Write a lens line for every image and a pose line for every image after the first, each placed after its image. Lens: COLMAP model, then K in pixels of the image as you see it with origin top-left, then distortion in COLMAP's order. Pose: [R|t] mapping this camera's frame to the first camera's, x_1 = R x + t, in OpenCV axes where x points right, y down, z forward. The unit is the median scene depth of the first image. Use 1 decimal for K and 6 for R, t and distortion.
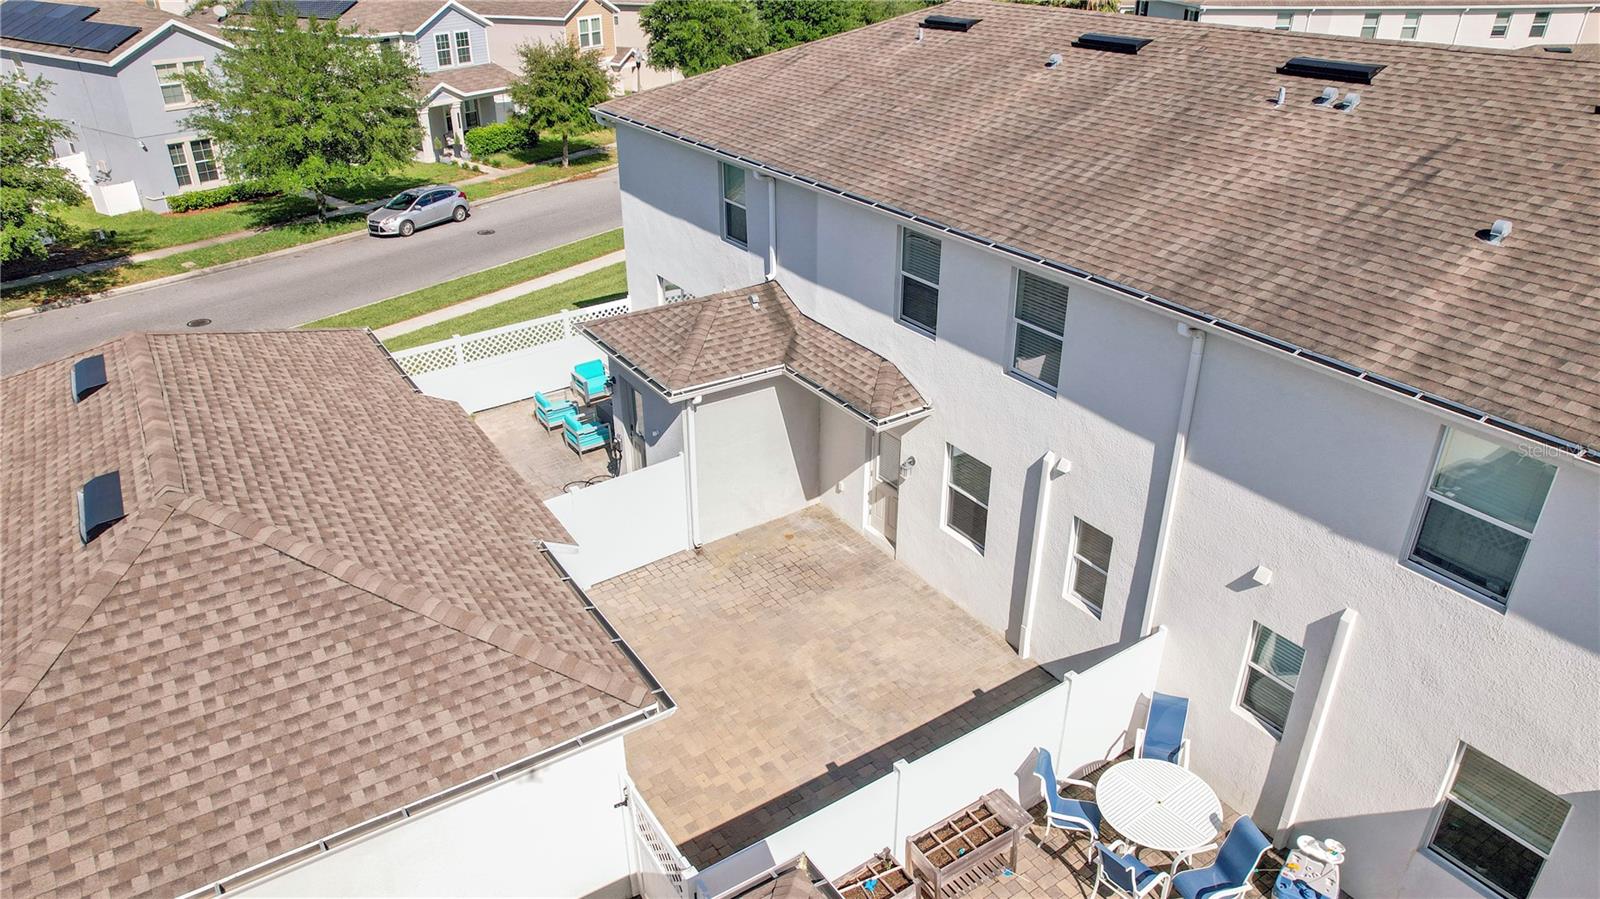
lens RADIAL K [[1044.4, 0, 802.3], [0, 1044.4, 453.7], [0, 0, 1]] dist [-0.010442, -0.001827]
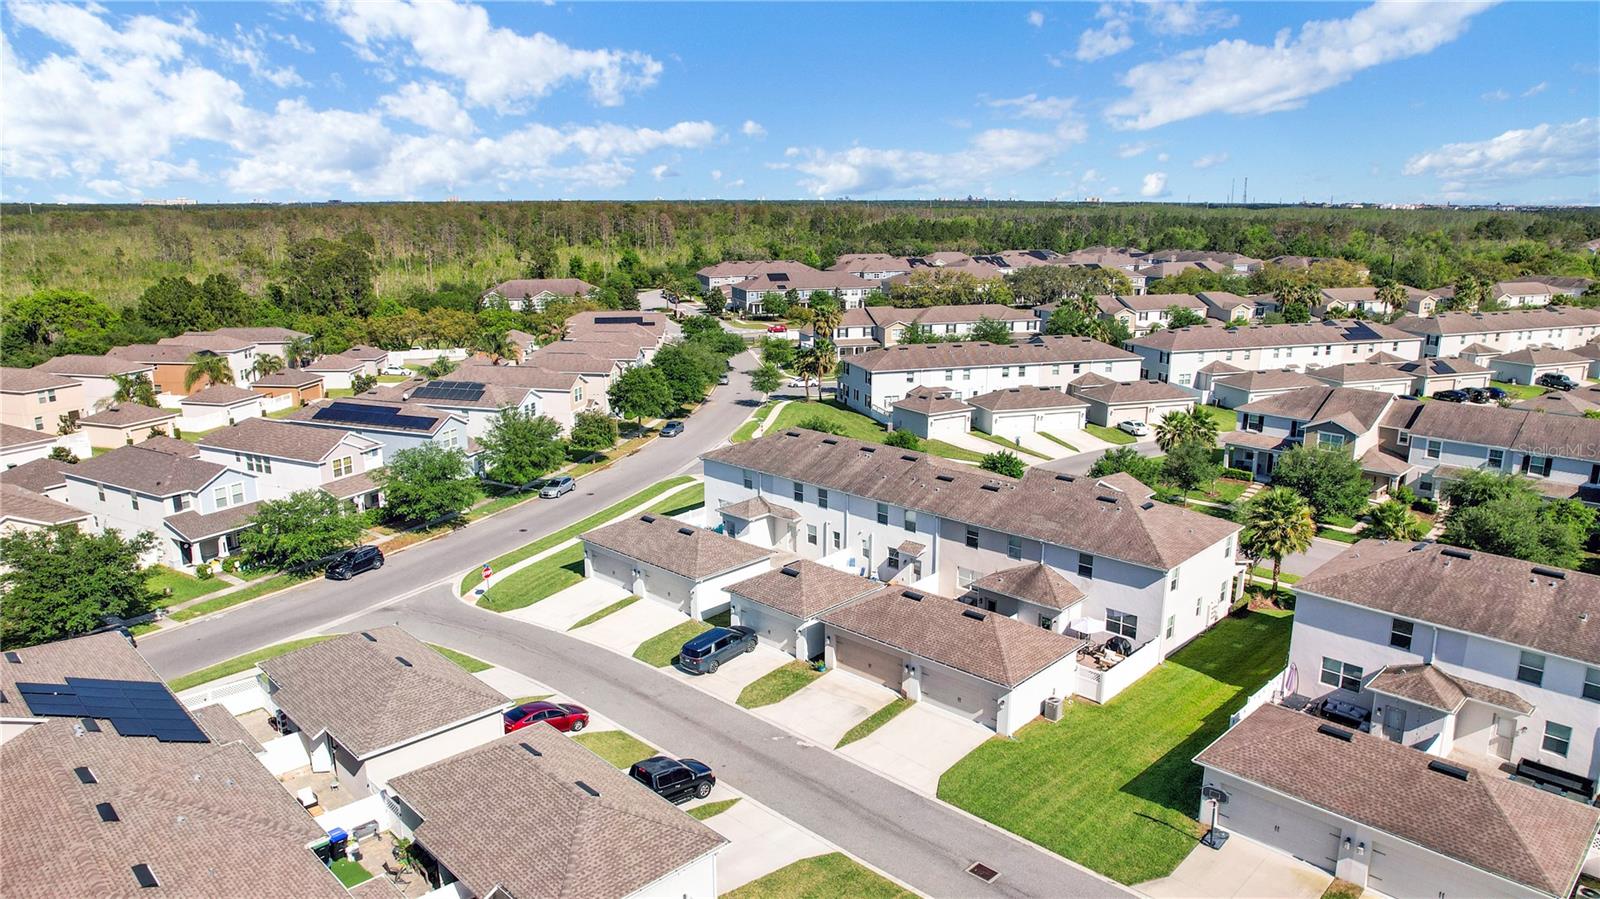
lens RADIAL K [[1044.4, 0, 799.9], [0, 1044.4, 449.9], [0, 0, 1]] dist [-0.010442, -0.001827]
pose [[0.972603, -0.053105, 0.226326, -0.963944], [0.105806, 0.968000, -0.227556, 0.750443], [-0.206999, 0.245269, 0.947098, -3.652312]]
